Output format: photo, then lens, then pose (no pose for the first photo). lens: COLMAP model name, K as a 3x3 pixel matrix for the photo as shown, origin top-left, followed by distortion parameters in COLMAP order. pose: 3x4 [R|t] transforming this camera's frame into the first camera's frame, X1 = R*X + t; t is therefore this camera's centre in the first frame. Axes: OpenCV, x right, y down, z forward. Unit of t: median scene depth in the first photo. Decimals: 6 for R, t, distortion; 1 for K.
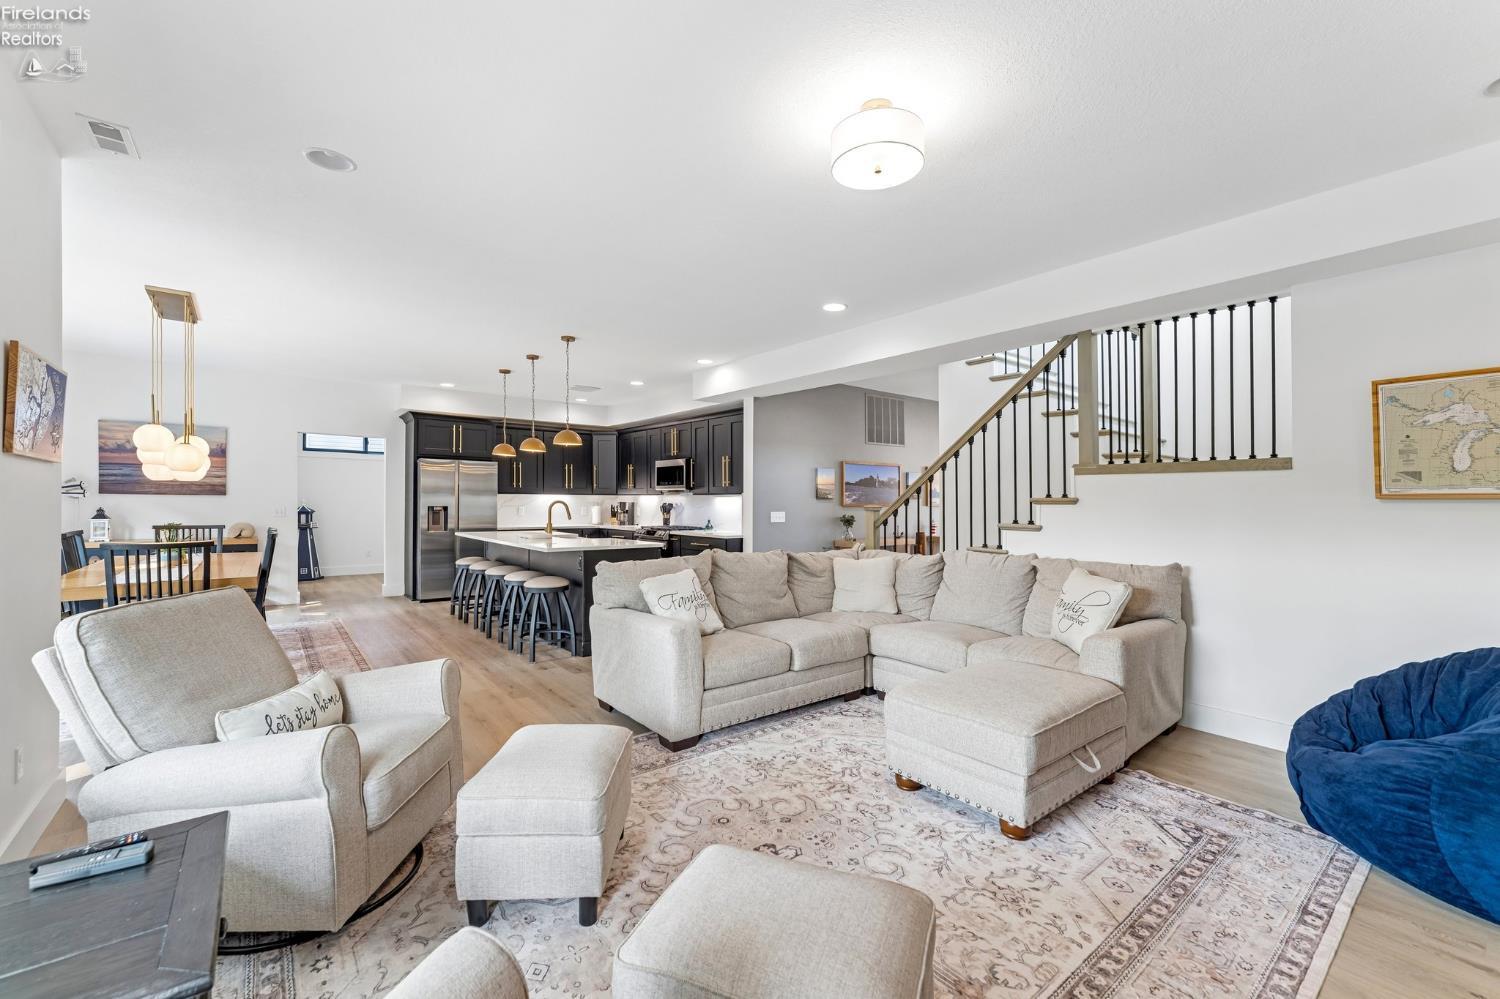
lens RADIAL K [[612.9, 0, 740.1], [0, 612.9, 497.2], [0, 0, 1]] dist [0.003347, -0.000966]
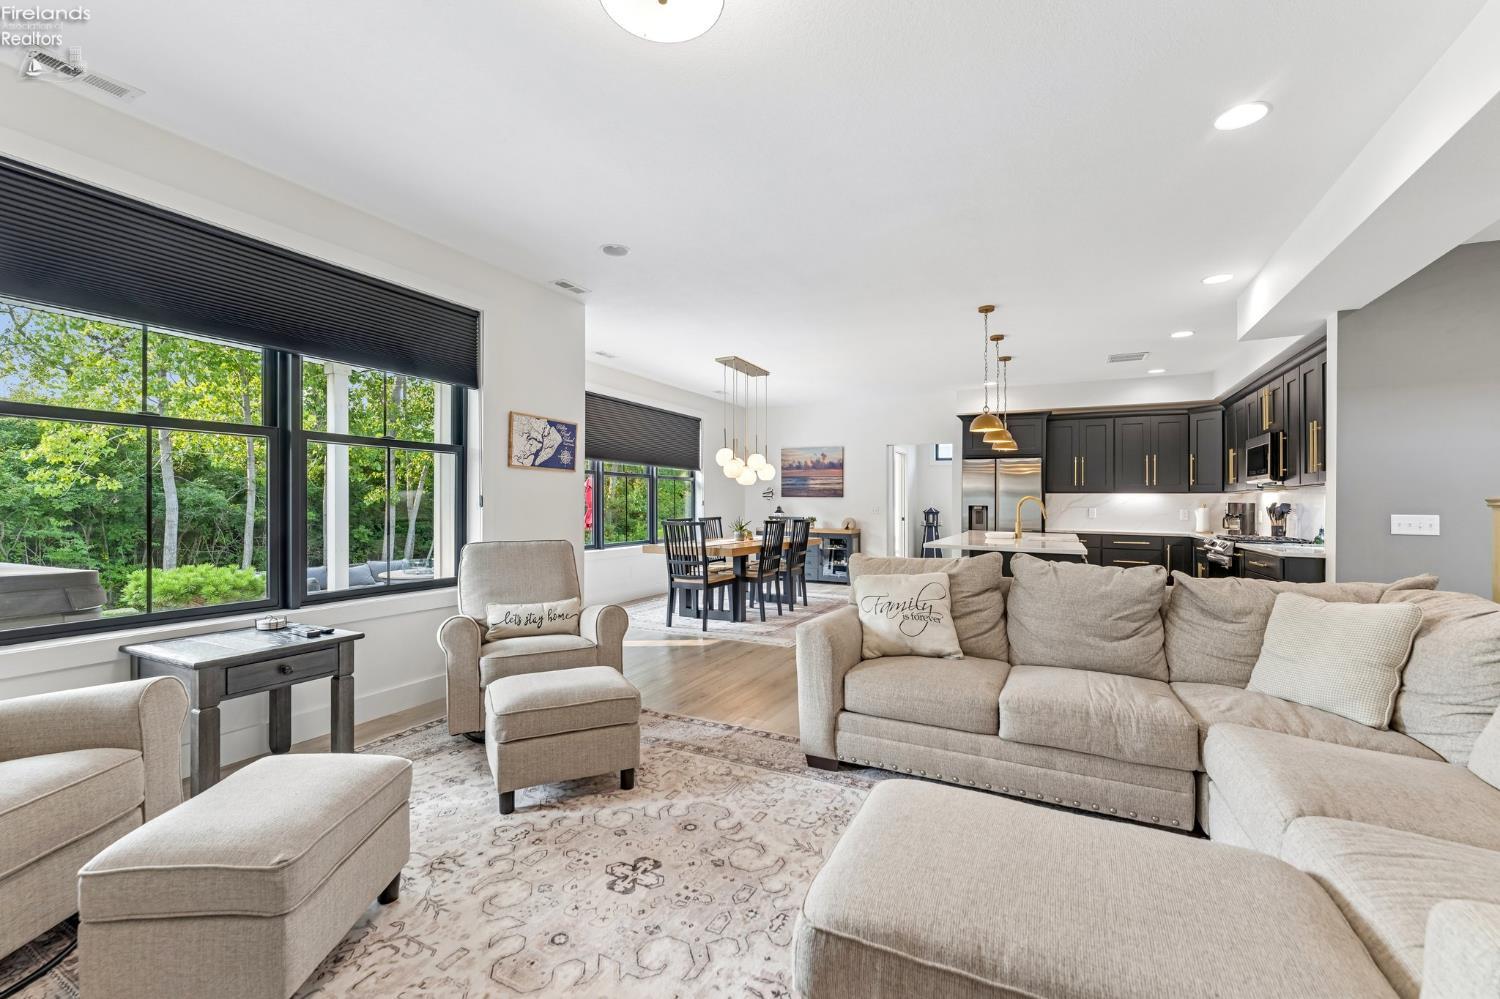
lens RADIAL K [[612.9, 0, 753.1], [0, 612.9, 523.9], [0, 0, 1]] dist [0.003347, -0.000966]
pose [[0.435167, 0.025781, -0.899981, 0.273843], [-0.000527, 0.999597, 0.028379, 0.016349], [0.900350, -0.011876, 0.435005, 0.229812]]
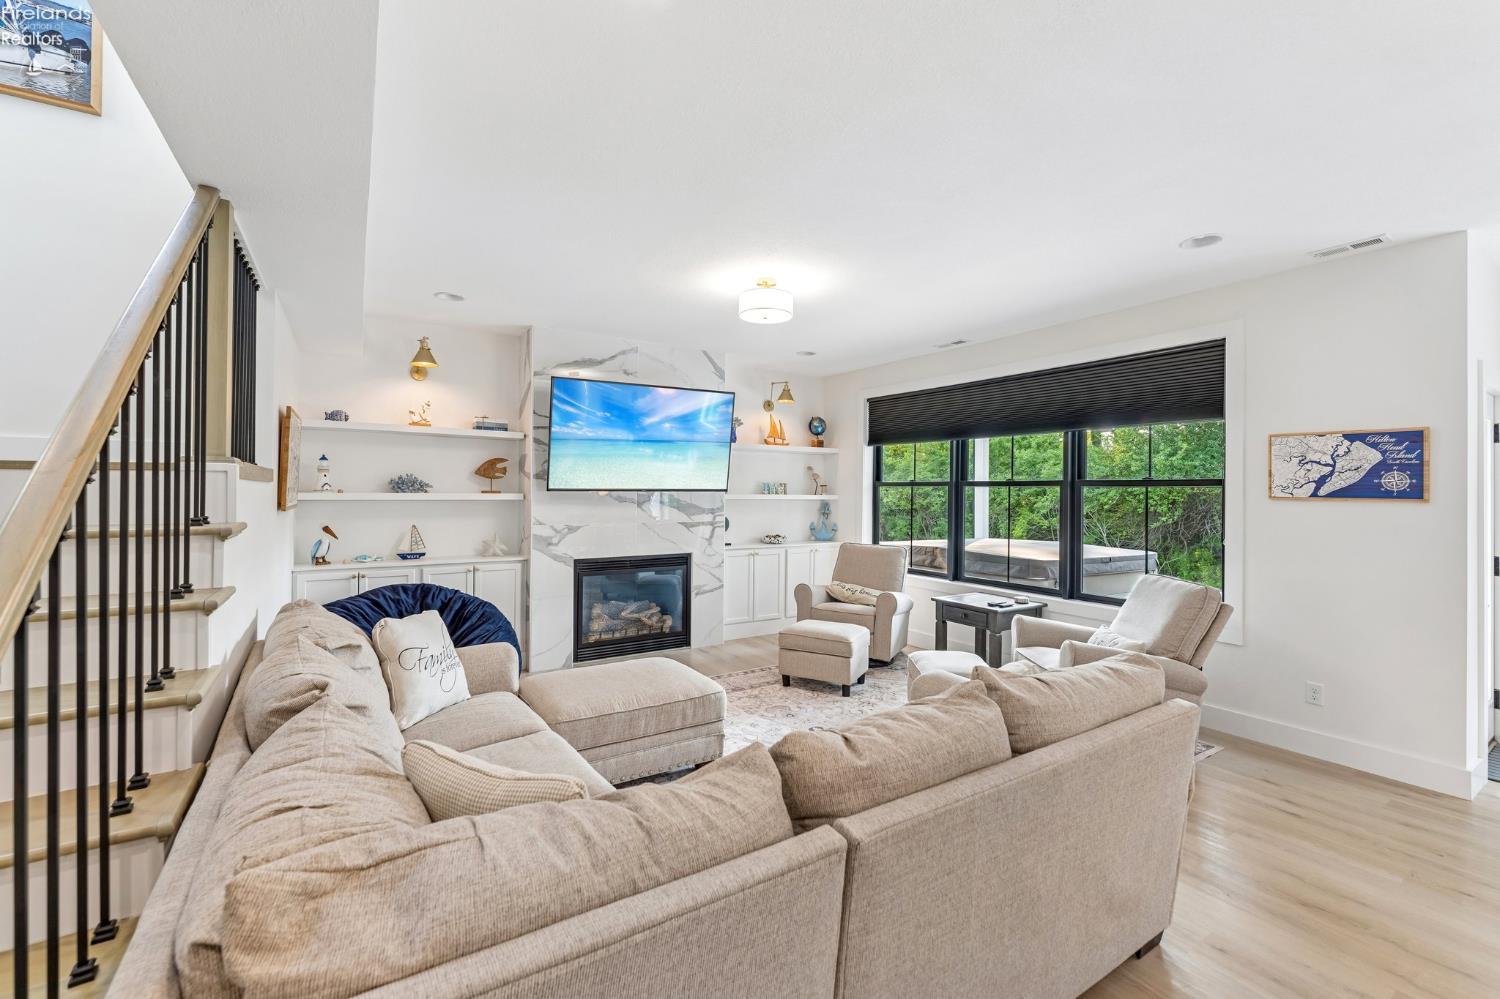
lens RADIAL K [[612.9, 0, 754.0], [0, 612.9, 494.8], [0, 0, 1]] dist [0.003347, -0.000966]
pose [[-0.994710, -0.017234, 0.101263, 0.025799], [-0.017500, 0.999845, -0.001735, -0.015318], [-0.101217, -0.003498, -0.994858, 0.792274]]
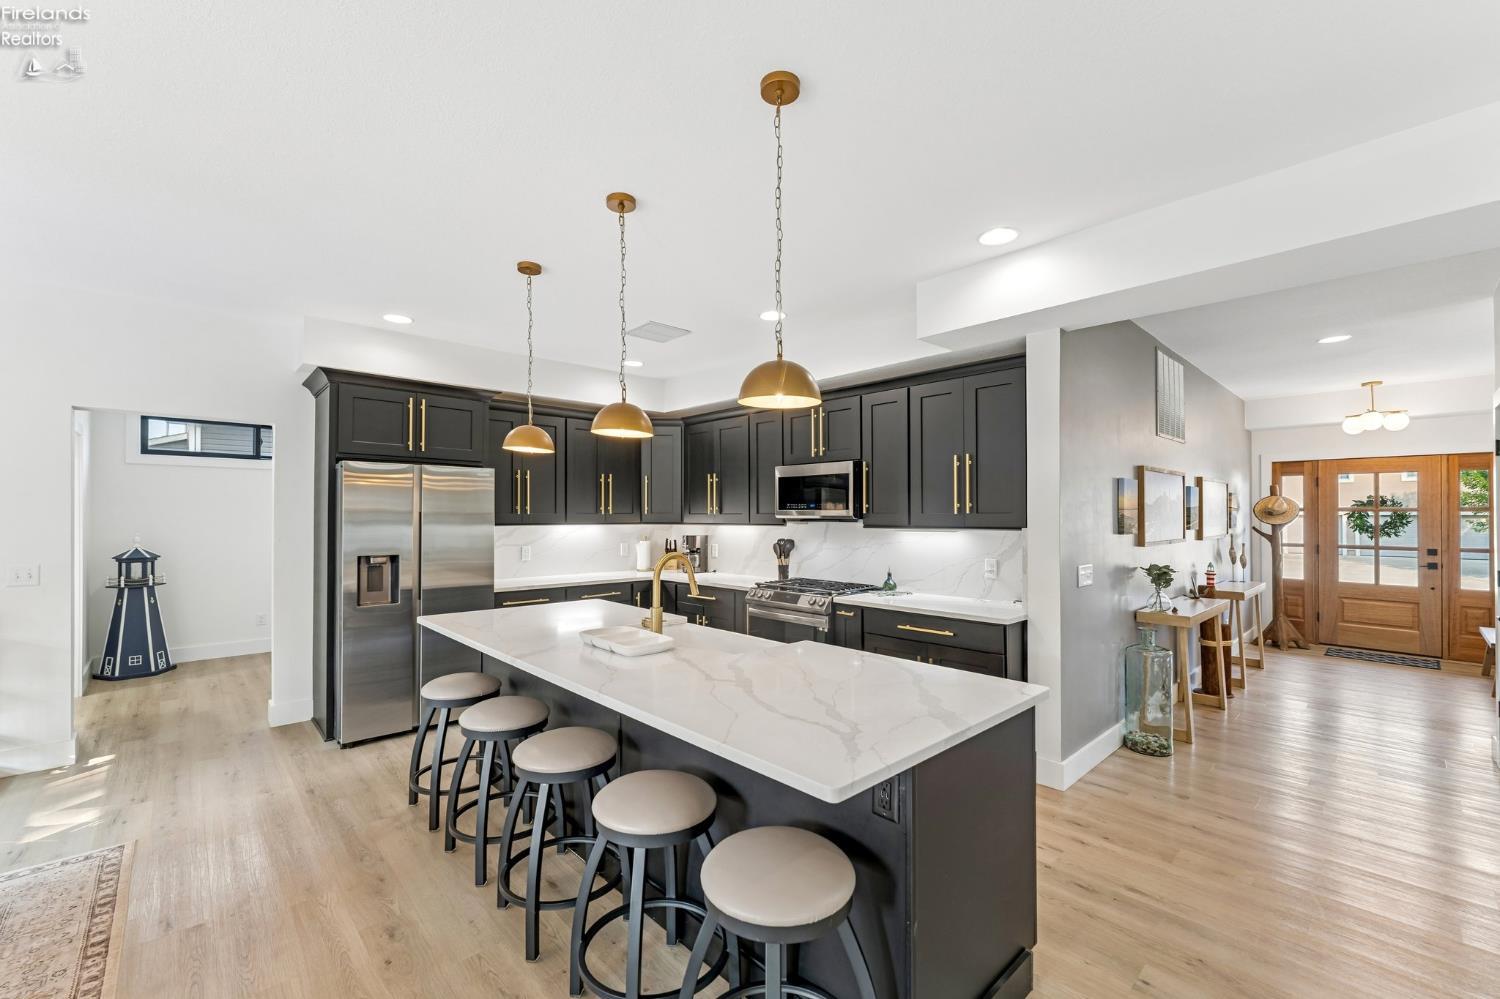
lens RADIAL K [[612.9, 0, 744.9], [0, 612.9, 506.9], [0, 0, 1]] dist [0.003347, -0.000966]
pose [[0.996797, -0.006757, 0.079688, -0.240050], [0.007583, 0.999921, -0.010069, -0.018493], [-0.079613, 0.010641, 0.996769, 0.489450]]
